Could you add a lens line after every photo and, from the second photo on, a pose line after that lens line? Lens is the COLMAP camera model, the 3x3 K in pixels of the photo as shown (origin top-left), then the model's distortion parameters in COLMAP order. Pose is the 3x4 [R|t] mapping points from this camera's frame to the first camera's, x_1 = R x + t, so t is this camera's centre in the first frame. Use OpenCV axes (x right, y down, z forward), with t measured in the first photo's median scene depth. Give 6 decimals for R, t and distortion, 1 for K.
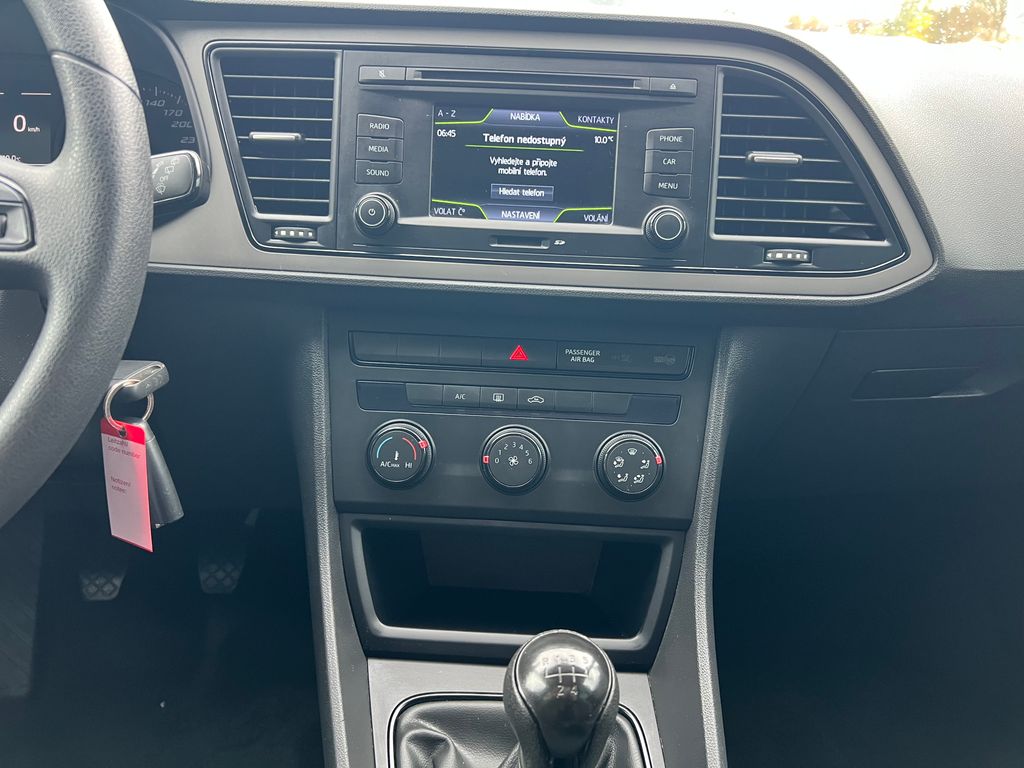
lens RADIAL K [[789.2, 0, 502.7], [0, 789.2, 390.4], [0, 0, 1]] dist [0.067769, -0.078668]
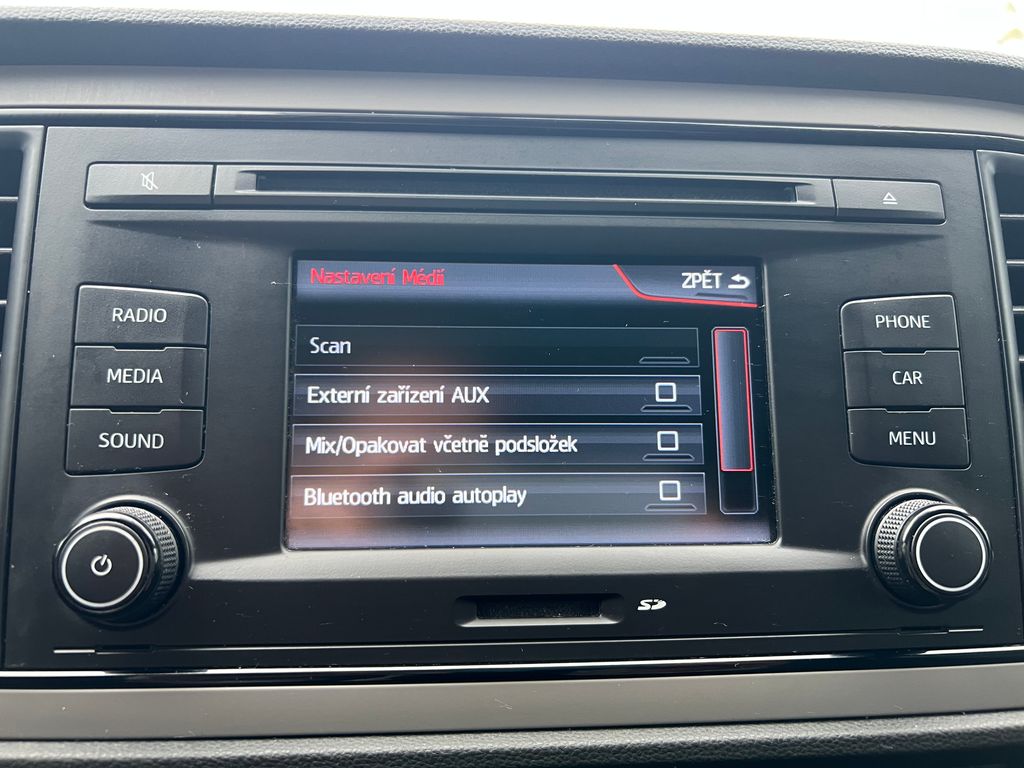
lens RADIAL K [[789.2, 0, 510.6], [0, 789.2, 375.5], [0, 0, 1]] dist [0.067769, -0.078668]
pose [[0.991828, -0.044276, 0.119655, -0.030857], [0.065591, 0.981376, -0.180551, -0.226100], [-0.109433, 0.186924, 0.976260, 0.624522]]
